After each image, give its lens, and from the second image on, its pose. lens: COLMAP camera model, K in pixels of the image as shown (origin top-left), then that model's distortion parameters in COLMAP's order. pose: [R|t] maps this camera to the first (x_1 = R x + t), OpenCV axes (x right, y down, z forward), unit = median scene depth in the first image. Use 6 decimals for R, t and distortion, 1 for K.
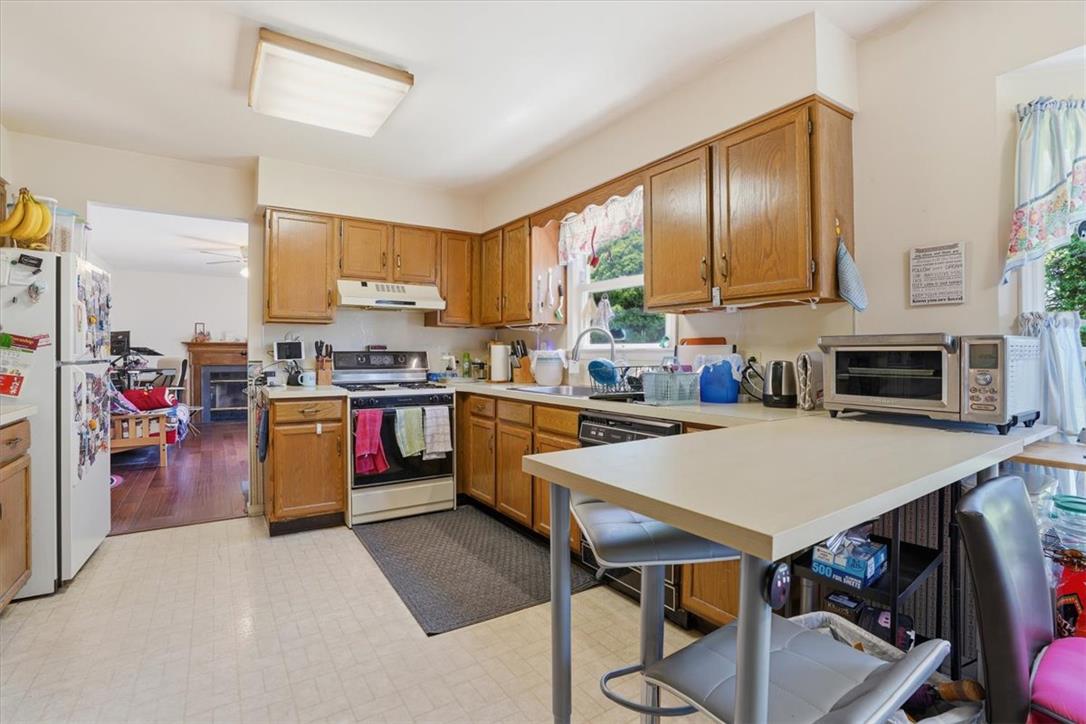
lens RADIAL K [[497.2, 0, 539.5], [0, 497.2, 360.1], [0, 0, 1]] dist [-0.001517, -0.000442]
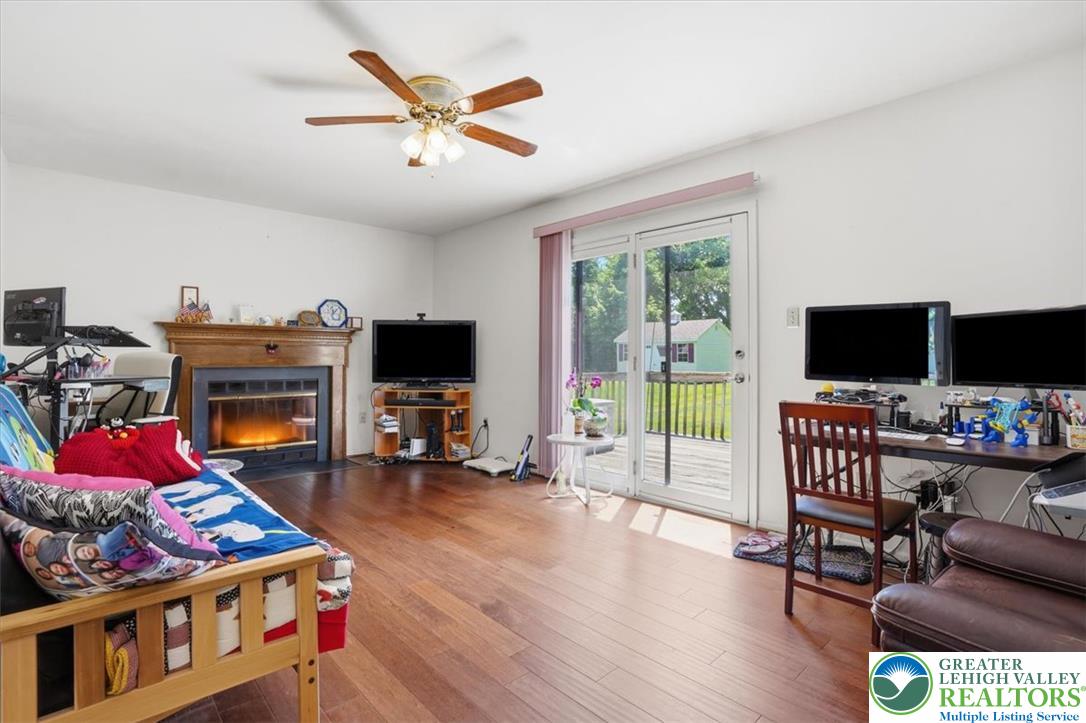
lens RADIAL K [[497.2, 0, 540.2], [0, 497.2, 356.7], [0, 0, 1]] dist [-0.001517, -0.000442]
pose [[0.984869, 0.001542, 0.173293, -0.503973], [-0.000764, 0.999989, -0.004557, 0.001111], [-0.173298, 0.004356, 0.984860, 0.522156]]
